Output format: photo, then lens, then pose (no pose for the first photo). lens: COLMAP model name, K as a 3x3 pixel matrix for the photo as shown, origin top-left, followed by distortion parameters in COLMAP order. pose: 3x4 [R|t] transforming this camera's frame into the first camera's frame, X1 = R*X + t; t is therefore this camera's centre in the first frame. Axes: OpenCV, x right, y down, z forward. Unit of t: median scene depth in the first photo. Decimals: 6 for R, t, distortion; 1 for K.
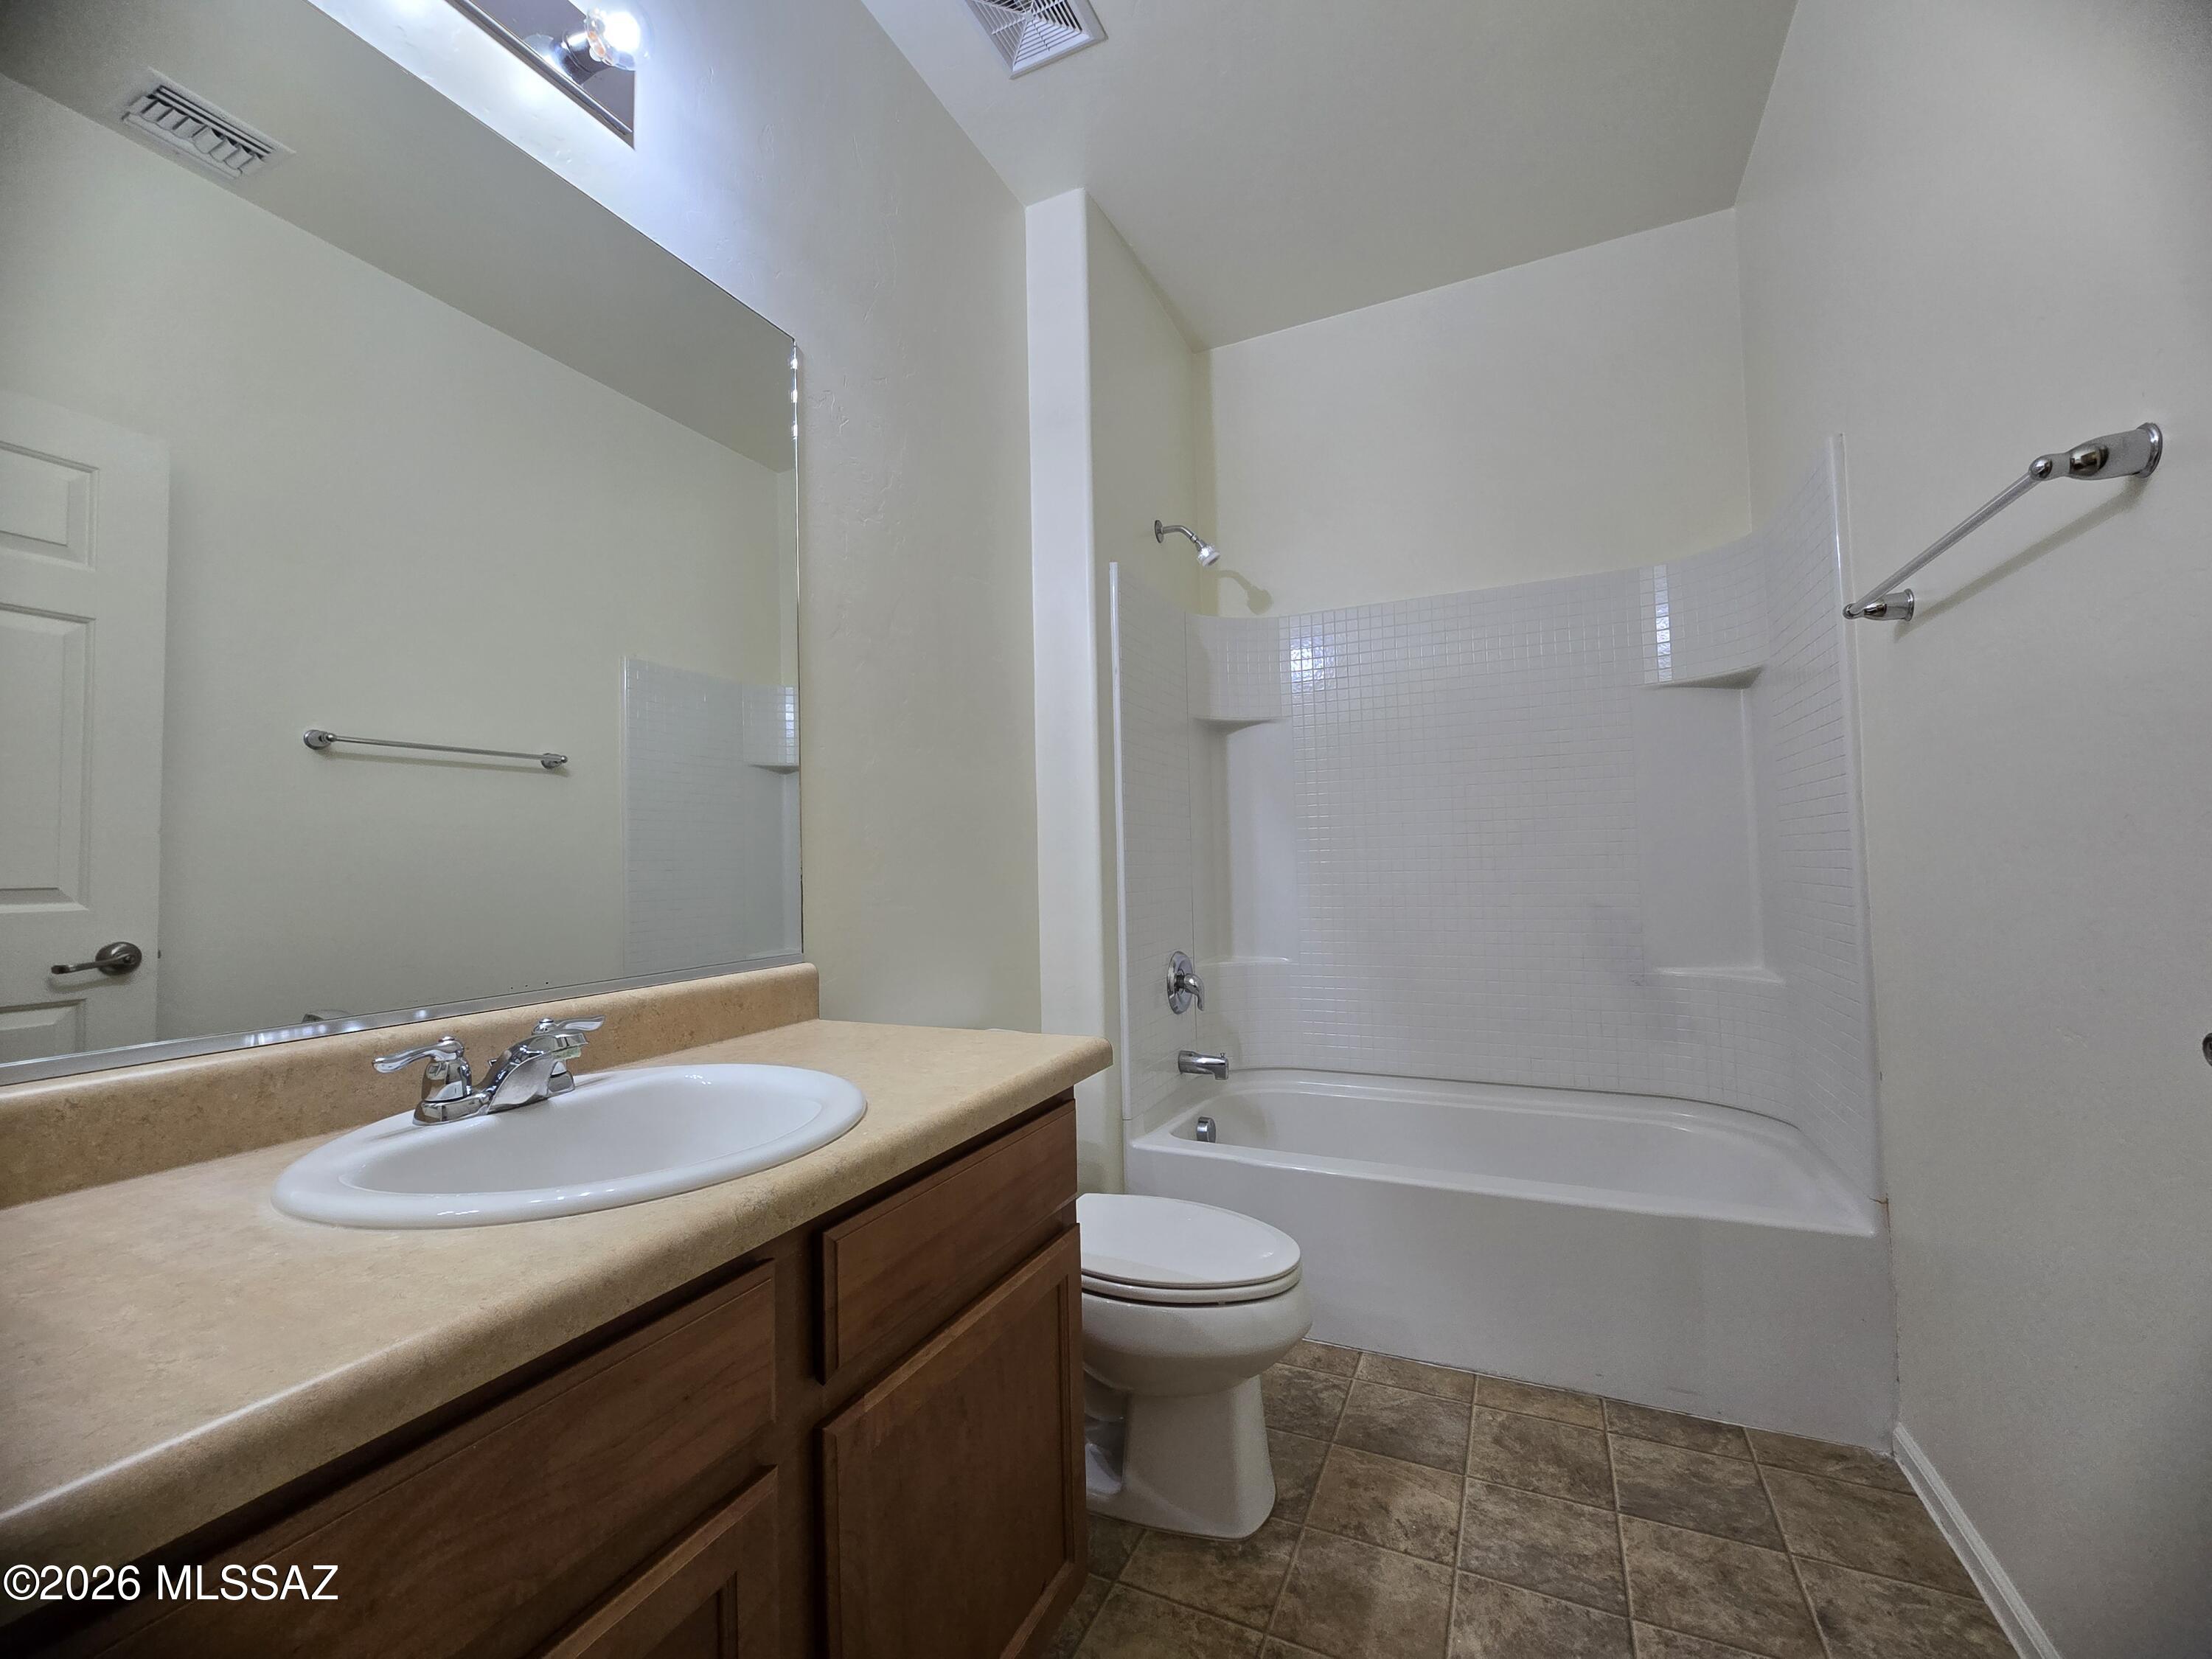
lens RADIAL K [[900.5, 0, 1106.0], [0, 900.5, 829.5], [0, 0, 1]] dist [-0.000535, 0.000055]
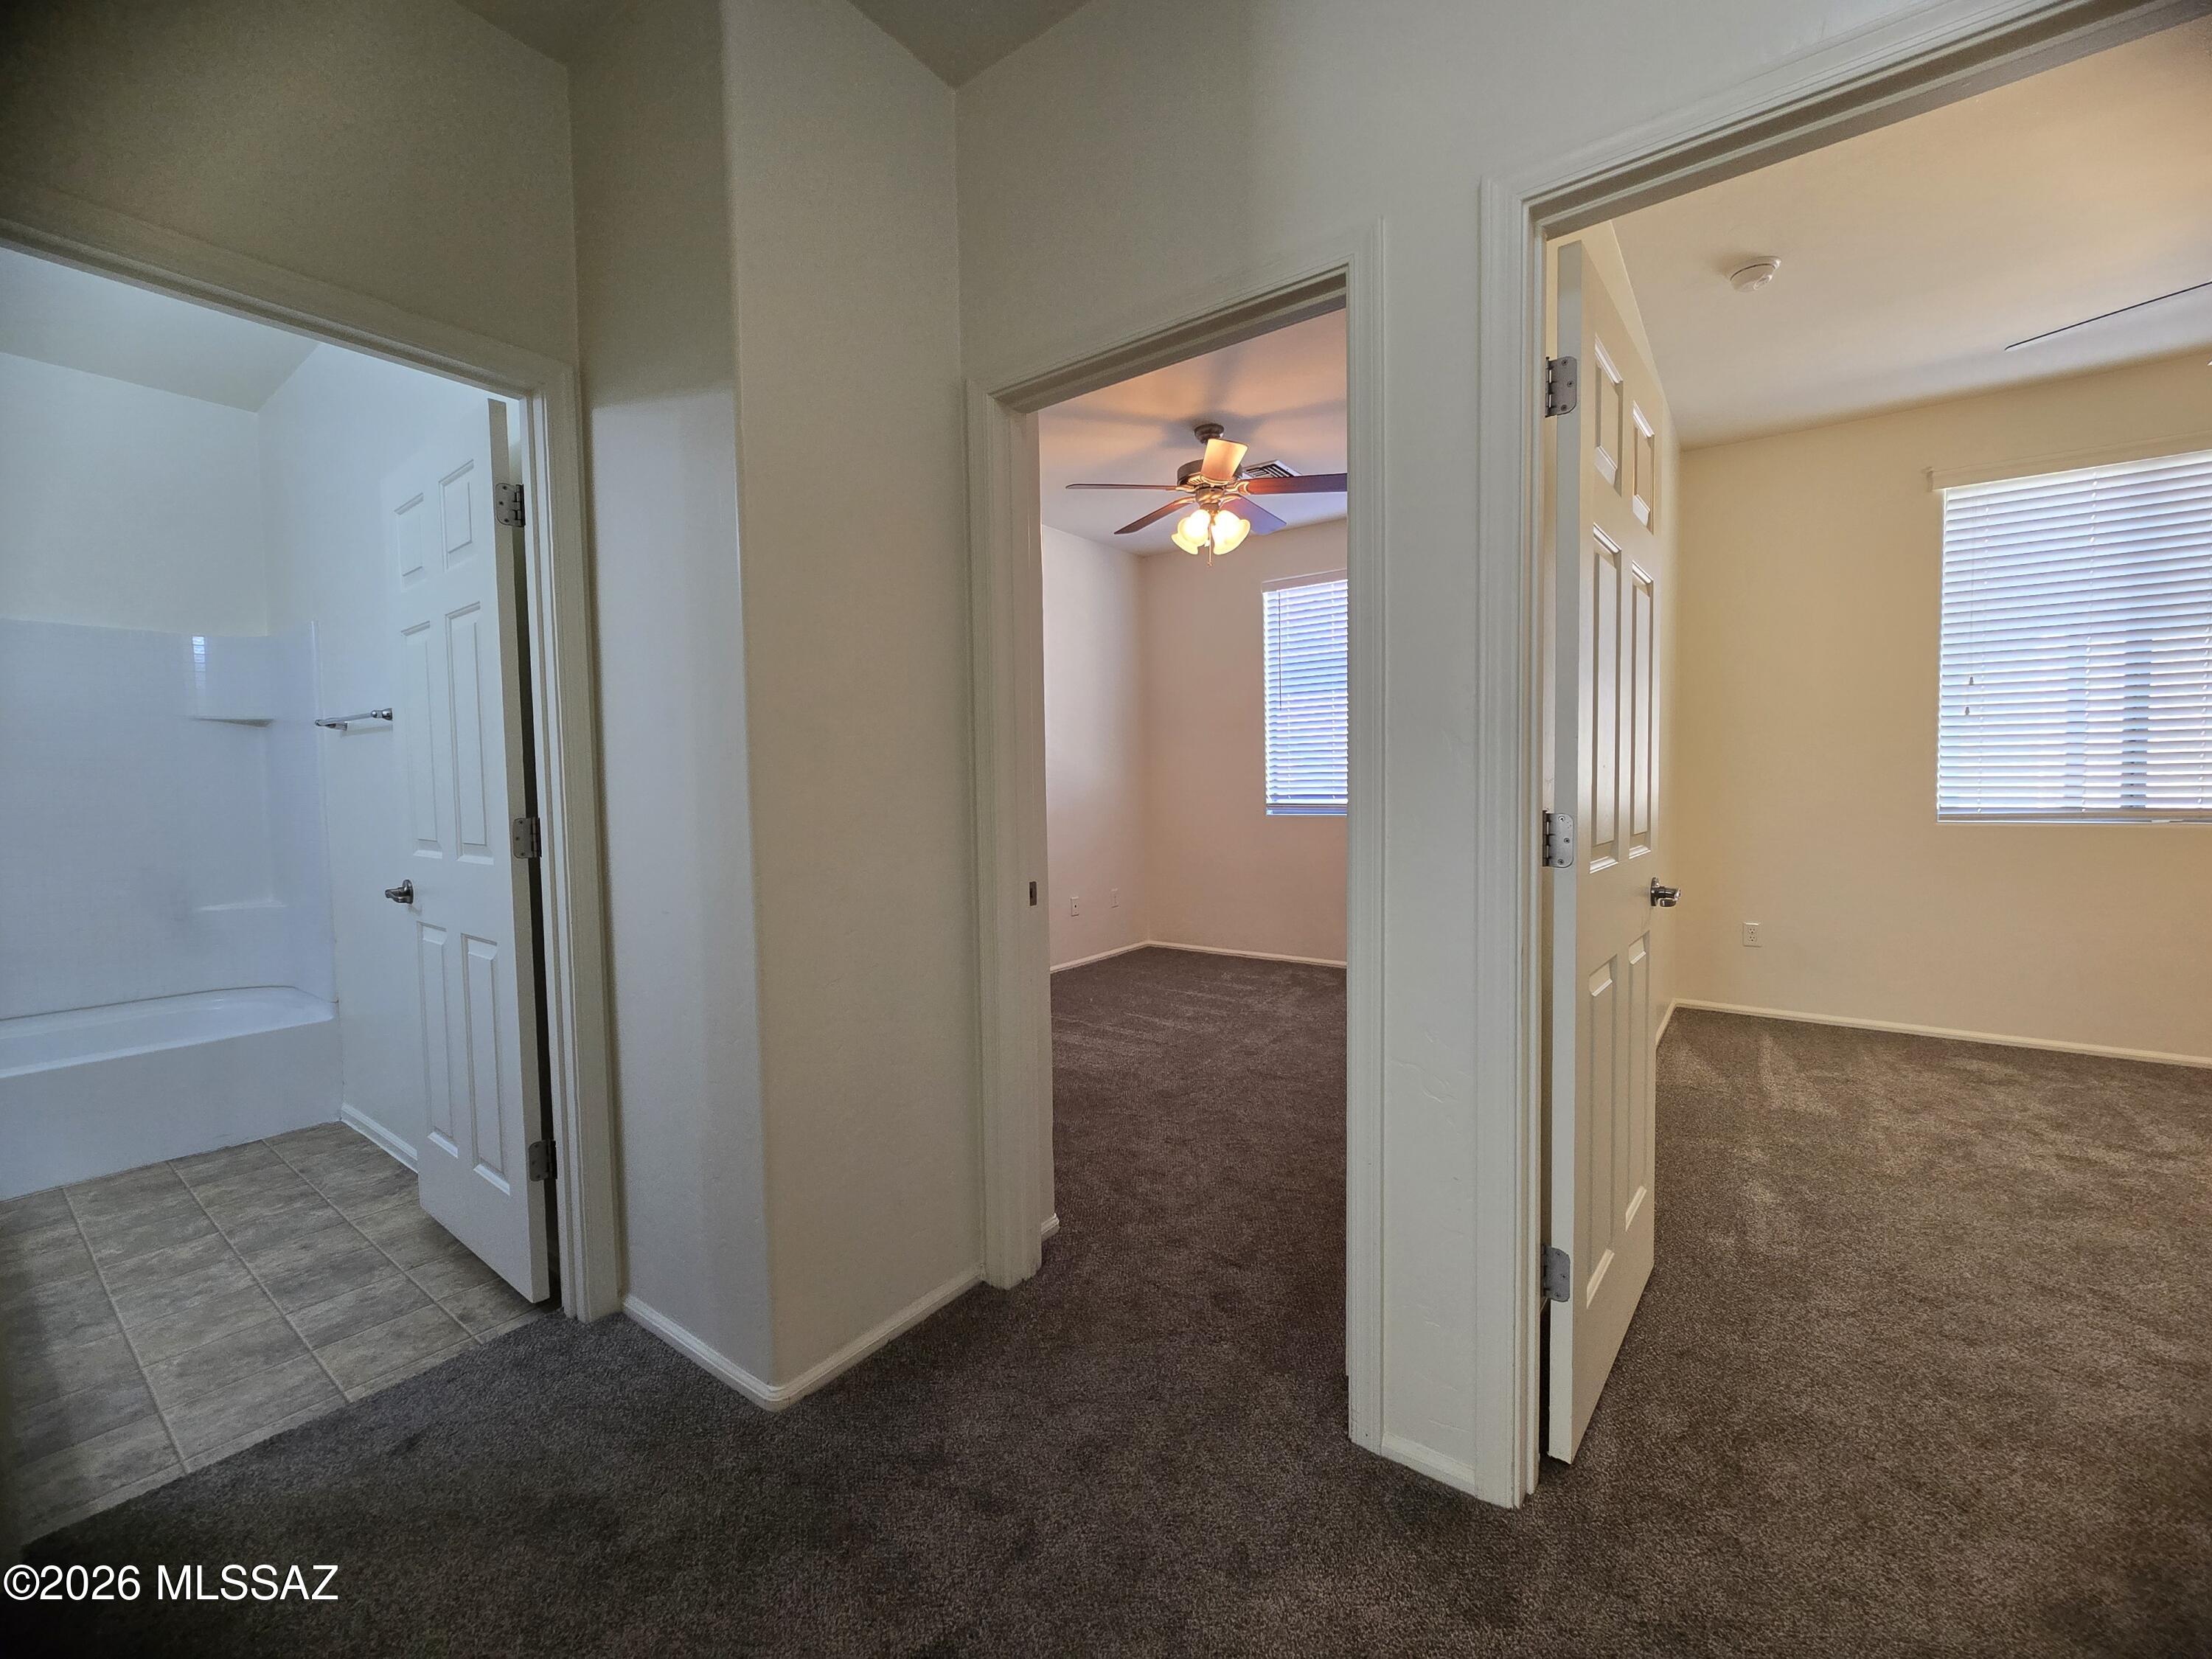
lens RADIAL K [[900.5, 0, 1106.0], [0, 900.5, 829.5], [0, 0, 1]] dist [-0.000535, 0.000055]
pose [[0.199234, -0.029774, 0.979500, -0.824117], [-0.033048, 0.998766, 0.037082, -0.127390], [-0.979395, -0.039758, 0.198004, -1.158978]]
